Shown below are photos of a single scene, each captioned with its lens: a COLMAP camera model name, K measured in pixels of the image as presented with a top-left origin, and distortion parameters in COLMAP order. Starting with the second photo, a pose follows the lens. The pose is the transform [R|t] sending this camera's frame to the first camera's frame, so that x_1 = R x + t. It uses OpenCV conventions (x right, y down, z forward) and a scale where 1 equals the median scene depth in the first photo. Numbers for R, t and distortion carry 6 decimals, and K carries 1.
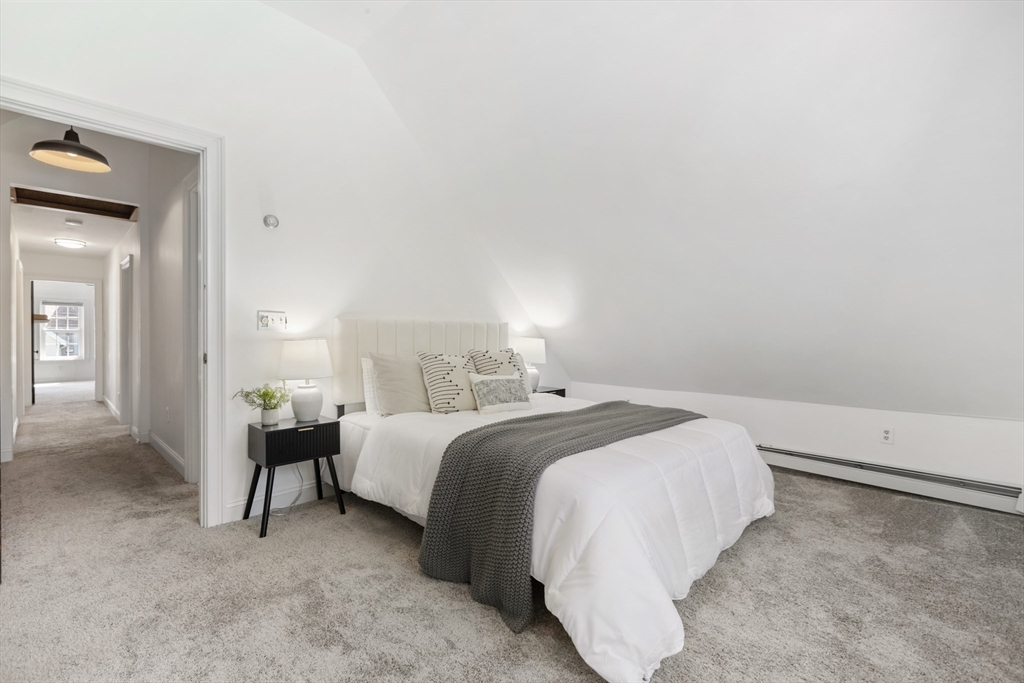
lens RADIAL K [[464.0, 0, 510.5], [0, 464.0, 339.7], [0, 0, 1]] dist [0.000972, 0.000488]
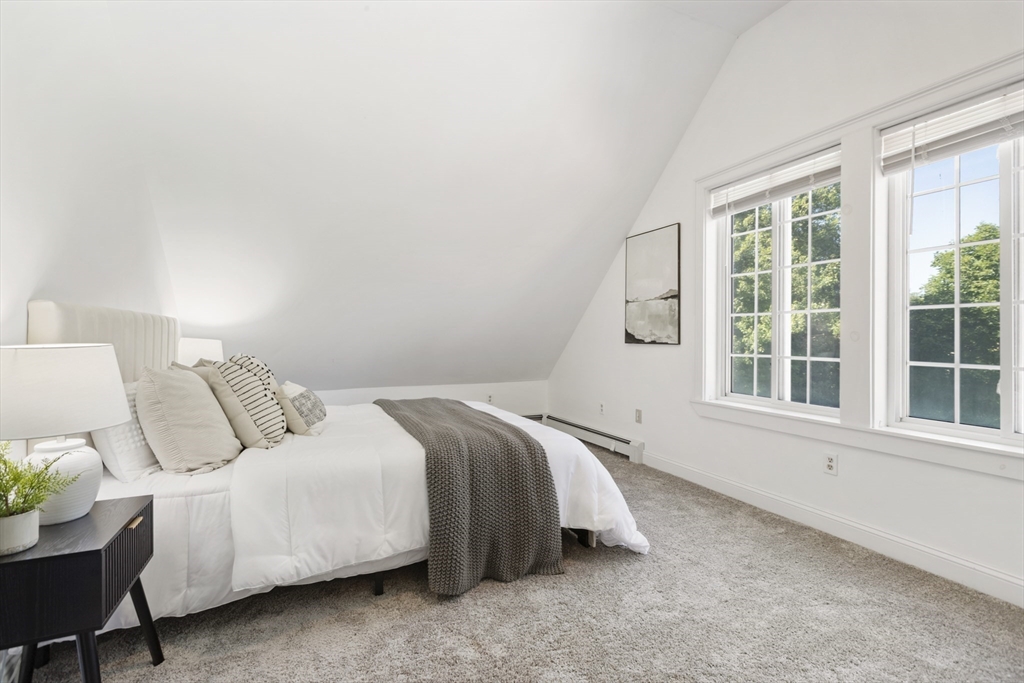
lens RADIAL K [[464.0, 0, 512.6], [0, 464.0, 340.2], [0, 0, 1]] dist [0.000972, 0.000488]
pose [[0.348981, -0.007626, 0.937099, -0.687841], [0.012662, 0.999914, 0.003422, -0.000705], [-0.937044, 0.010672, 0.349047, 0.393570]]
